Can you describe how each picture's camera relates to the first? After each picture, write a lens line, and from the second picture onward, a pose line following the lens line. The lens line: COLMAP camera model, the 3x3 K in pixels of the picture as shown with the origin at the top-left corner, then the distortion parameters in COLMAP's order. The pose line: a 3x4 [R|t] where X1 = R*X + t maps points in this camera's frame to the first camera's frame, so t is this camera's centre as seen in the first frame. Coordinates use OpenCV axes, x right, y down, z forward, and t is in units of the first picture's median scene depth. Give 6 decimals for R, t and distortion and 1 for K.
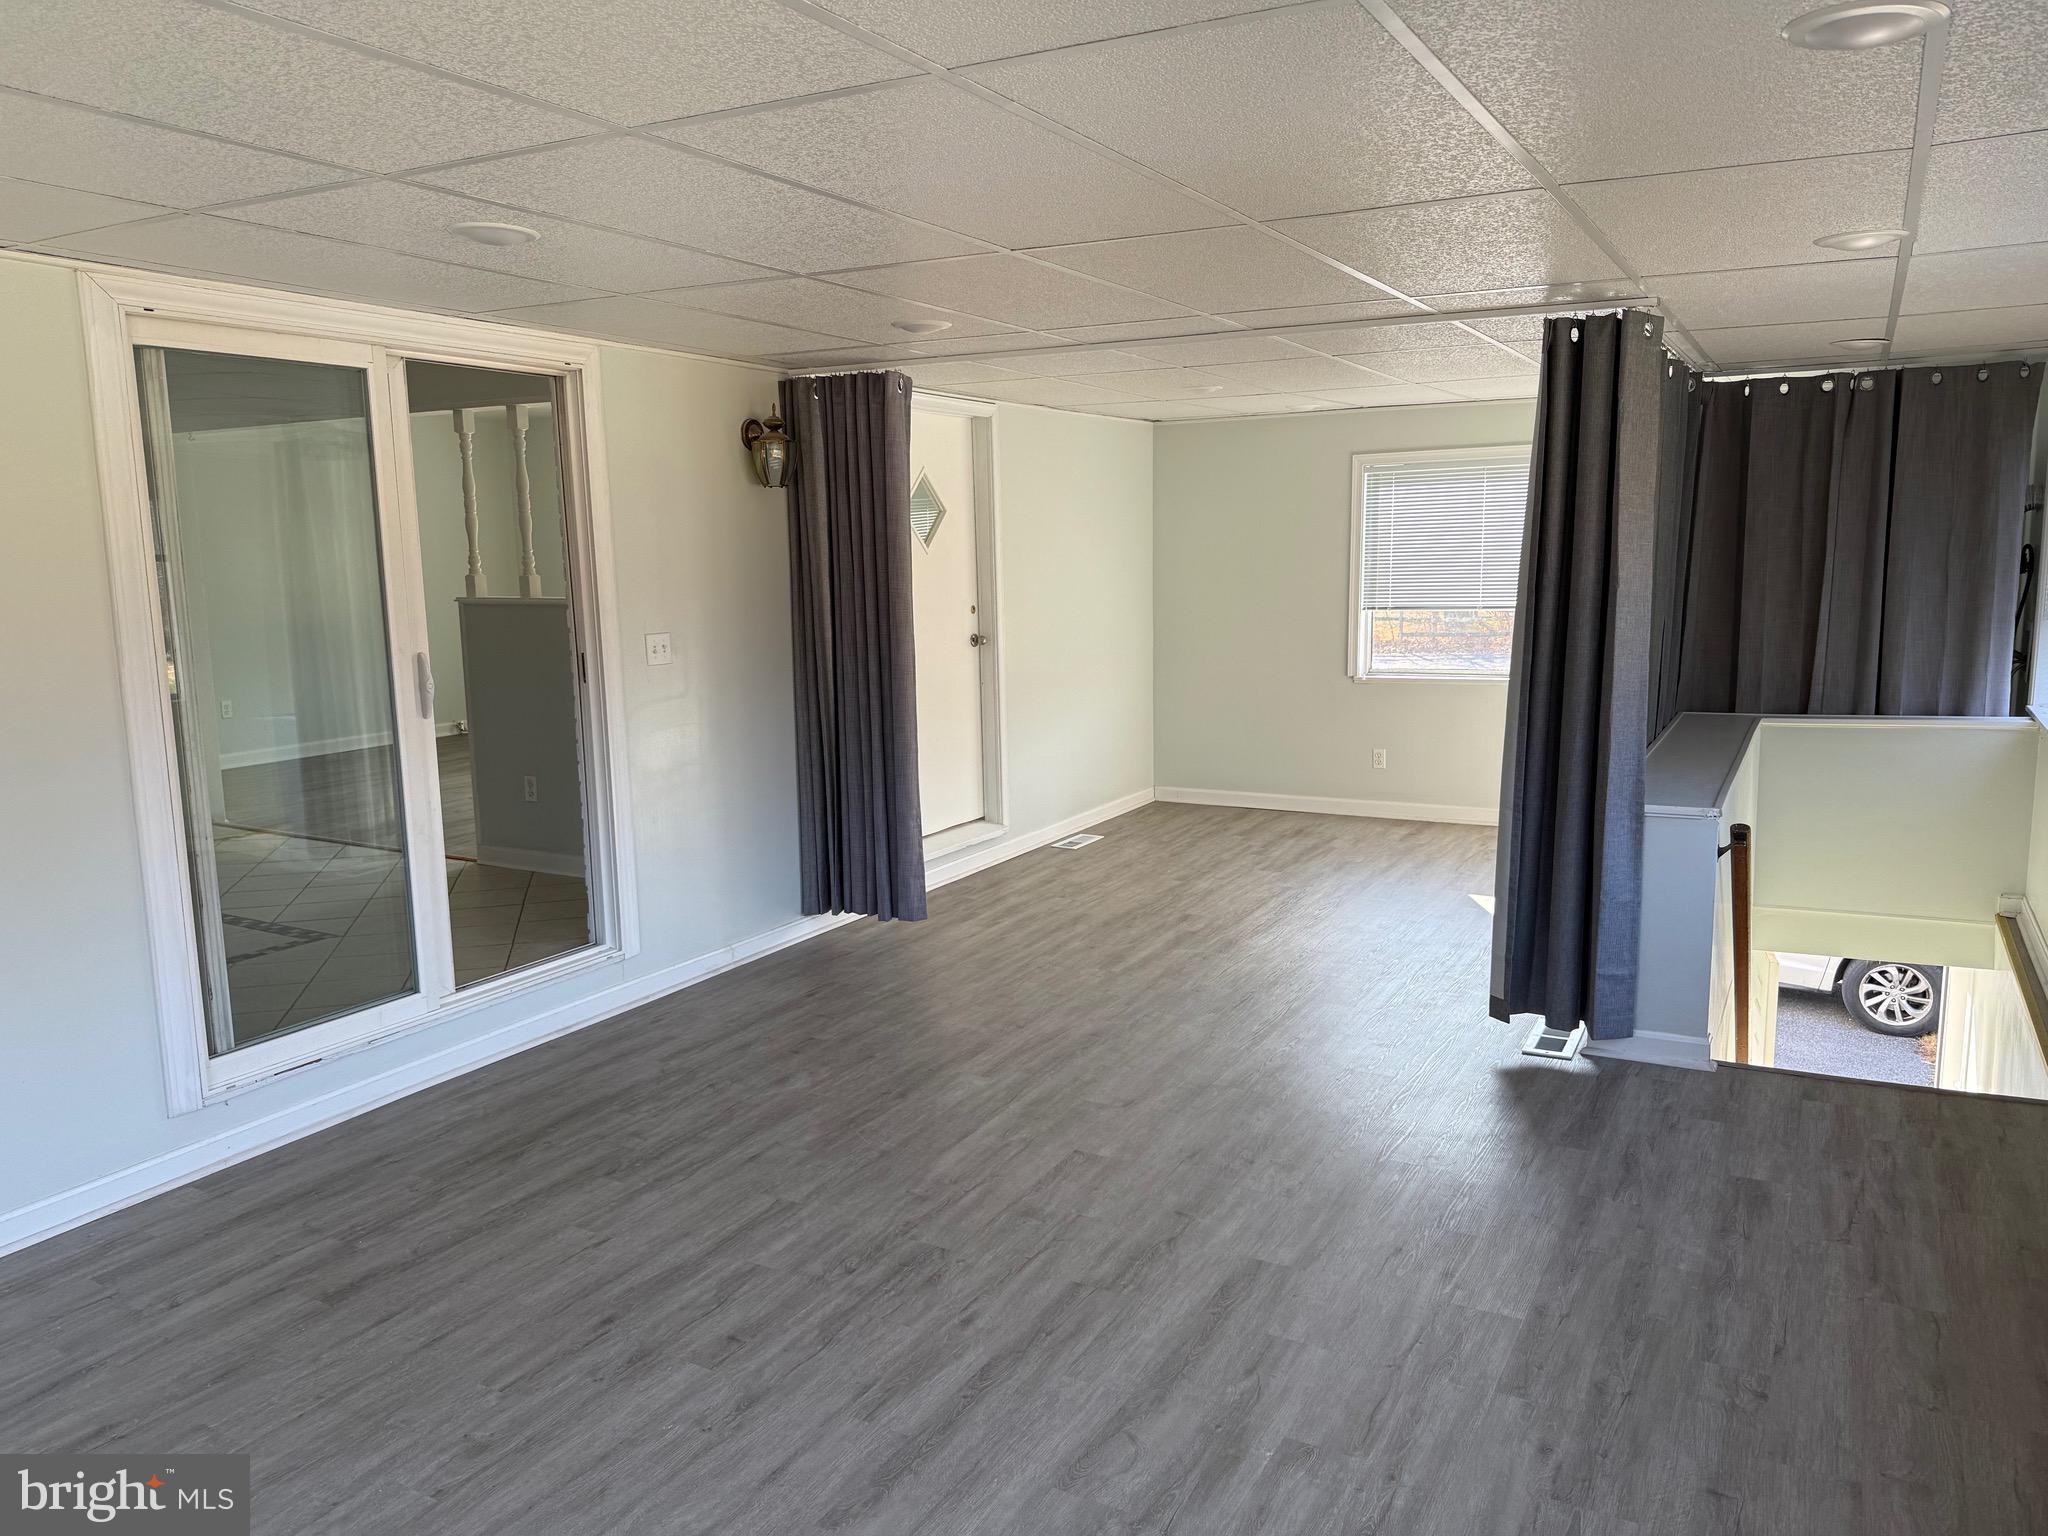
lens RADIAL K [[1439.7, 0, 1021.0], [0, 1439.7, 759.9], [0, 0, 1]] dist [0.040814, -0.055683]
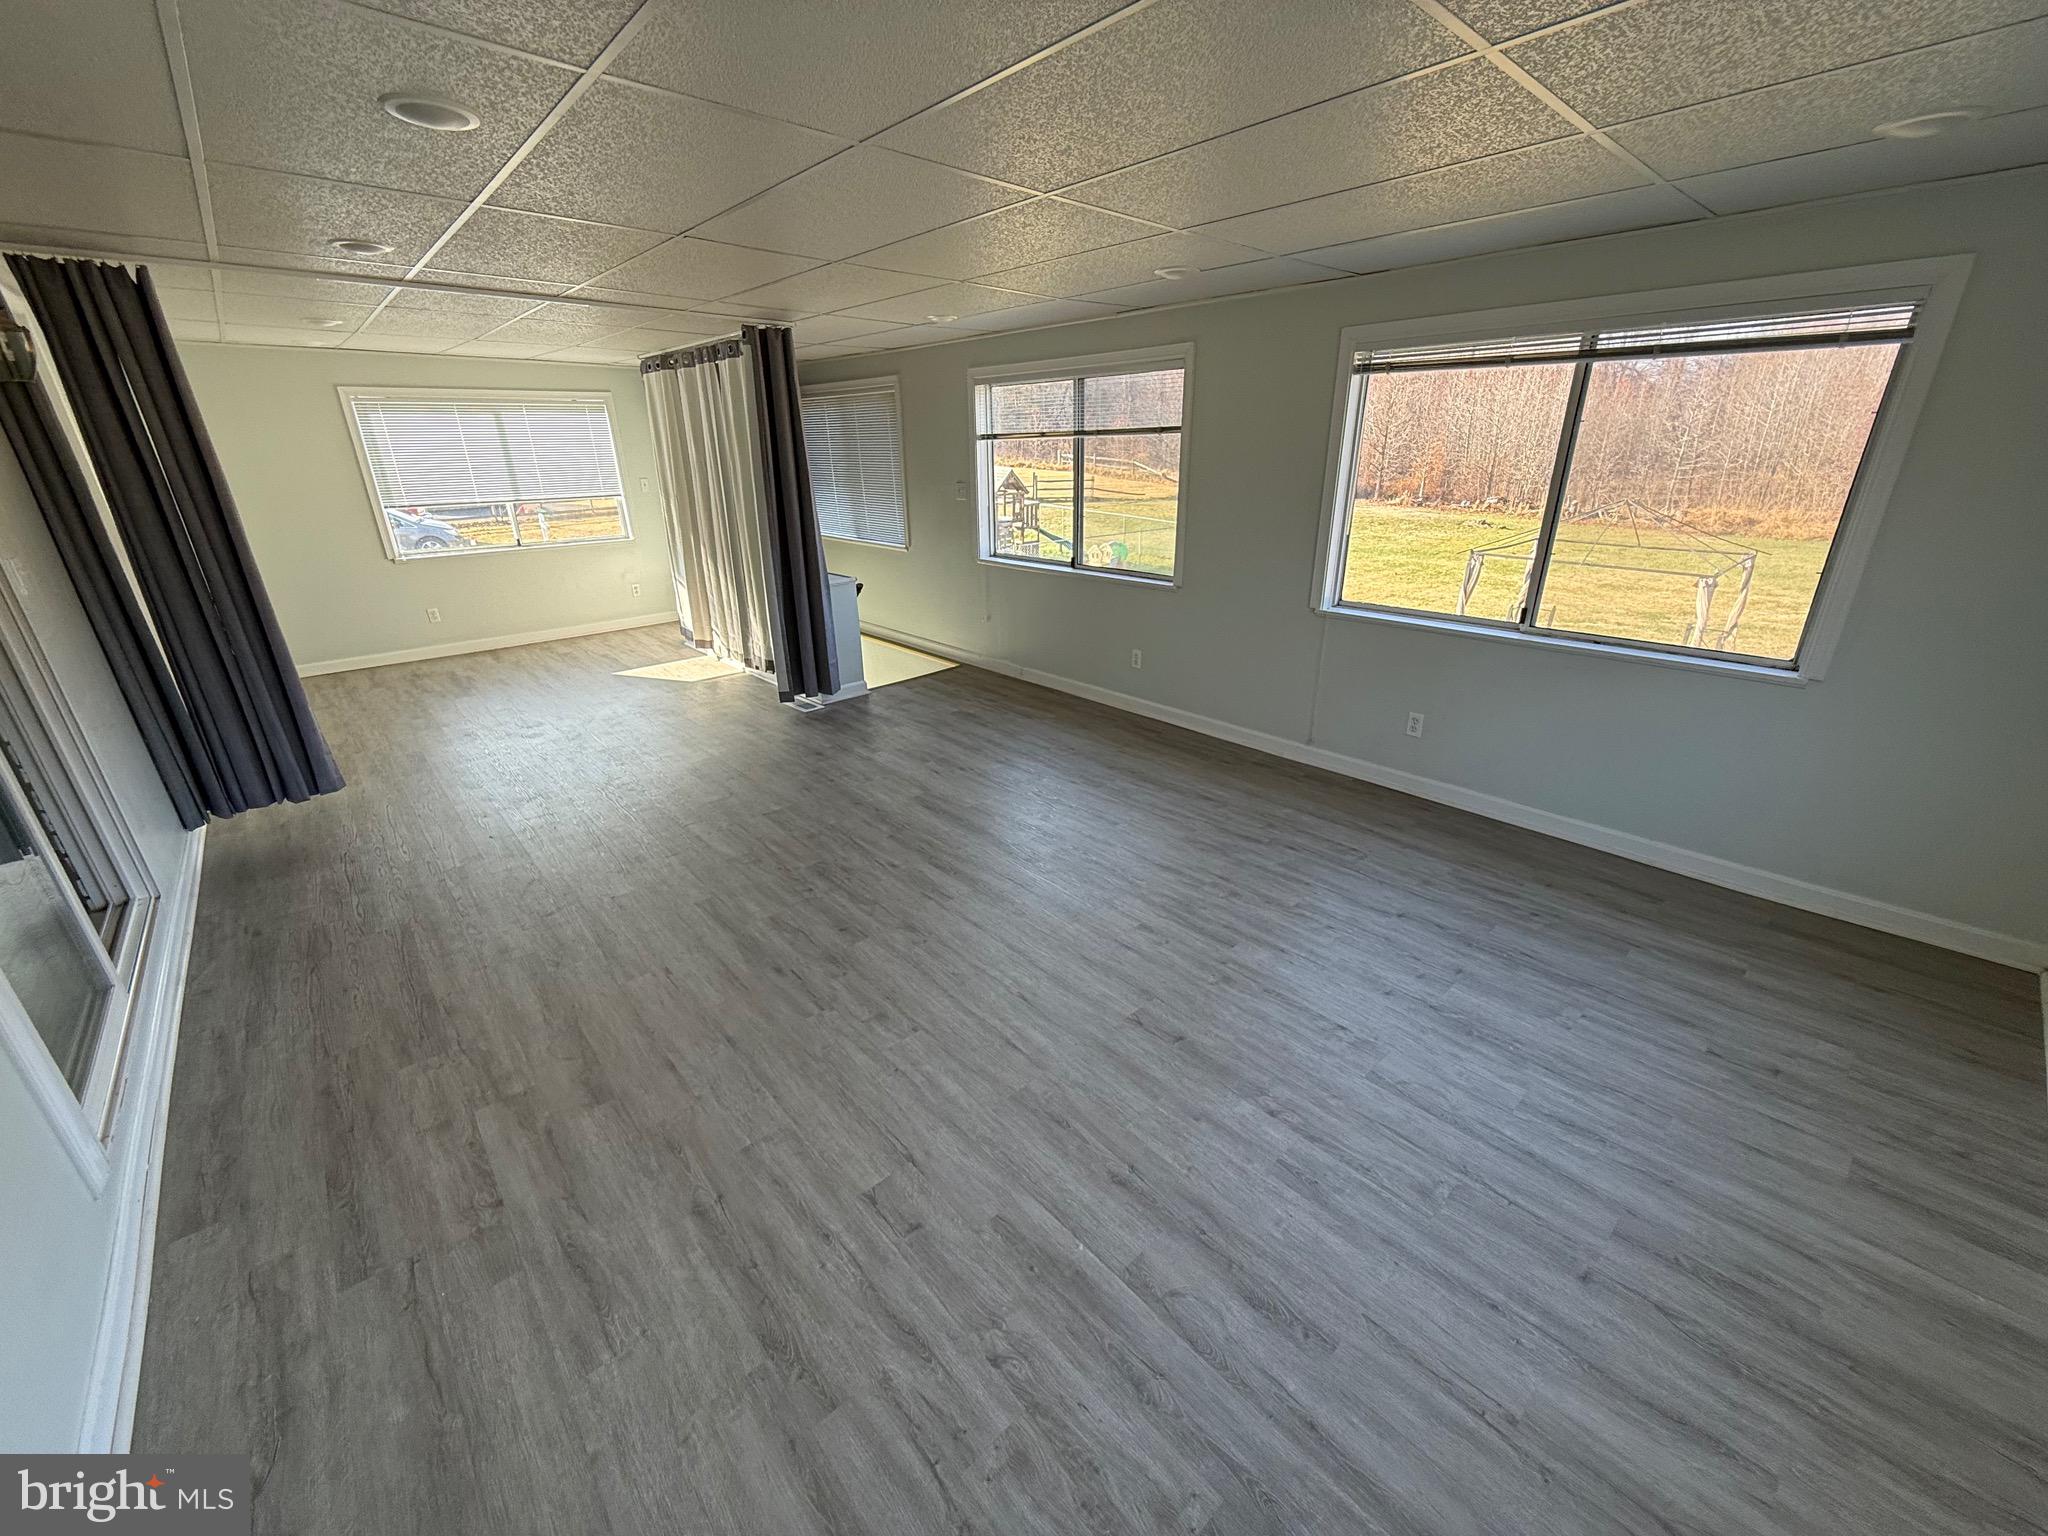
lens RADIAL K [[814.0, 0, 1028.0], [0, 814.0, 769.2], [0, 0, 1]] dist [0.001598, -0.000188]
pose [[0.320374, -0.338299, 0.884825, -0.688457], [0.150724, 0.940363, 0.304959, -0.032948], [-0.935224, 0.035663, 0.352257, 0.330028]]
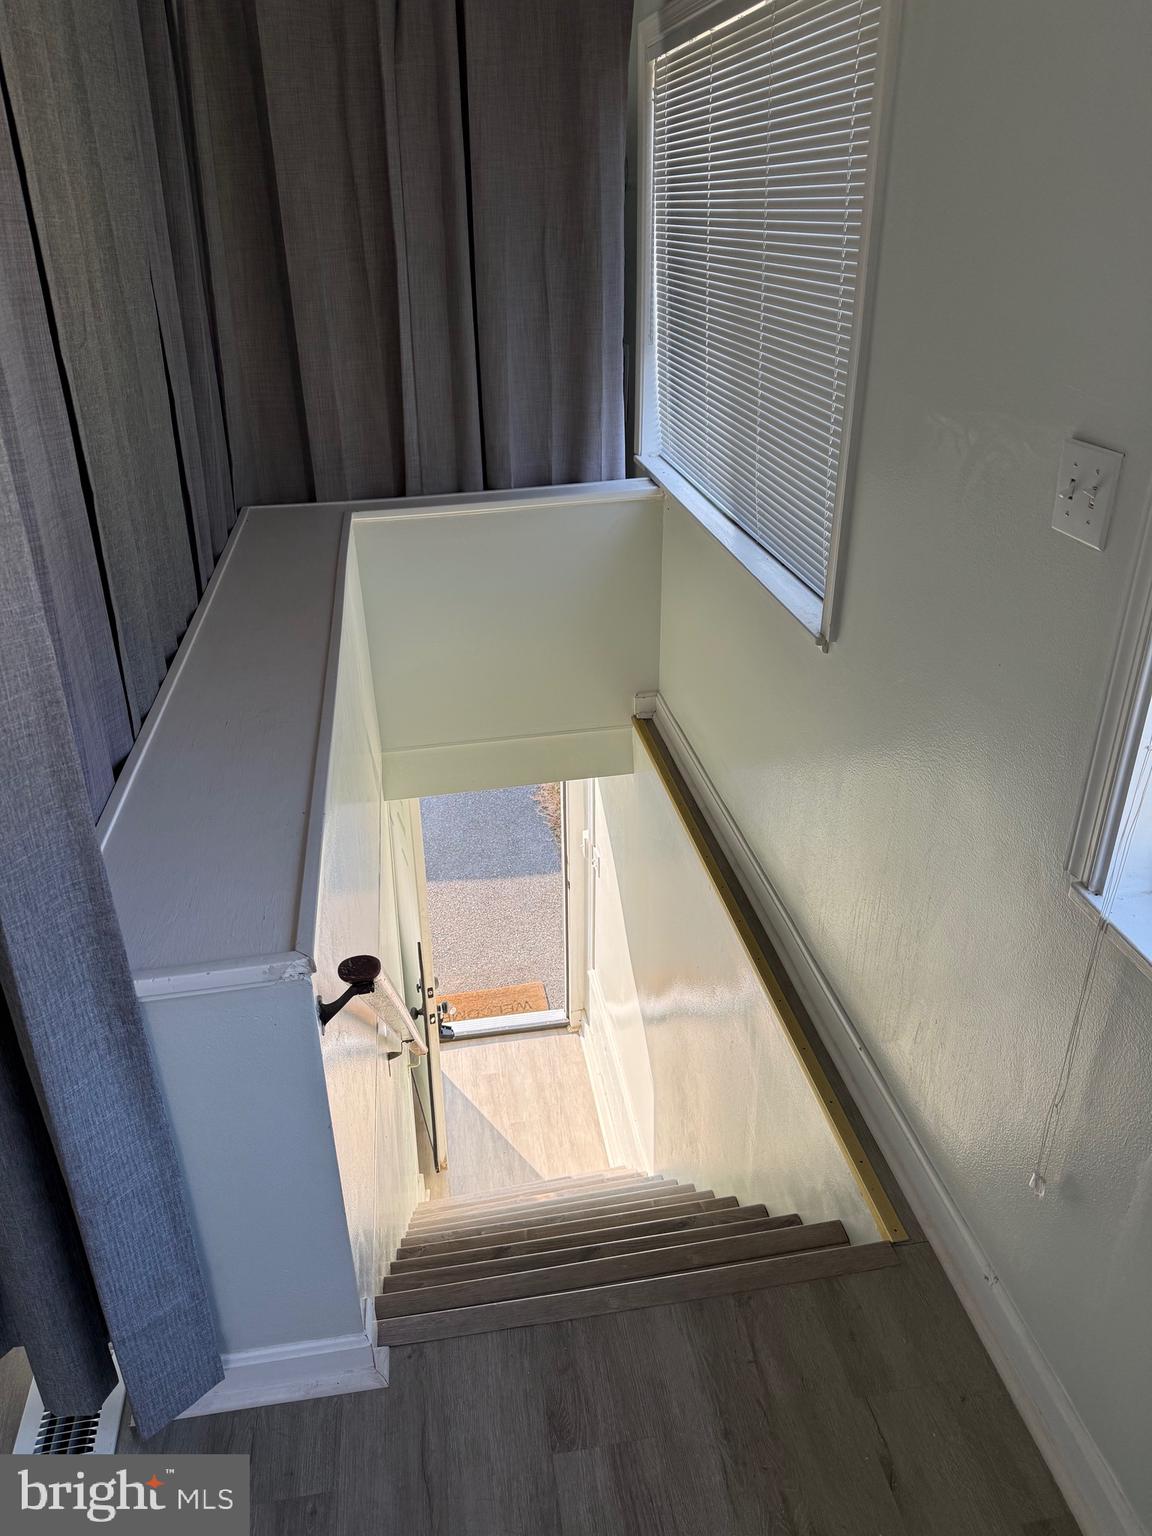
lens RADIAL K [[1100.2, 0, 570.4], [0, 1100.2, 766.8], [0, 0, 1]] dist [0.047078, -0.057331]
pose [[0.785650, -0.270907, 0.556205, 0.399695], [0.091548, 0.940041, 0.328545, -0.122367], [-0.611860, -0.207202, 0.763344, 0.759702]]
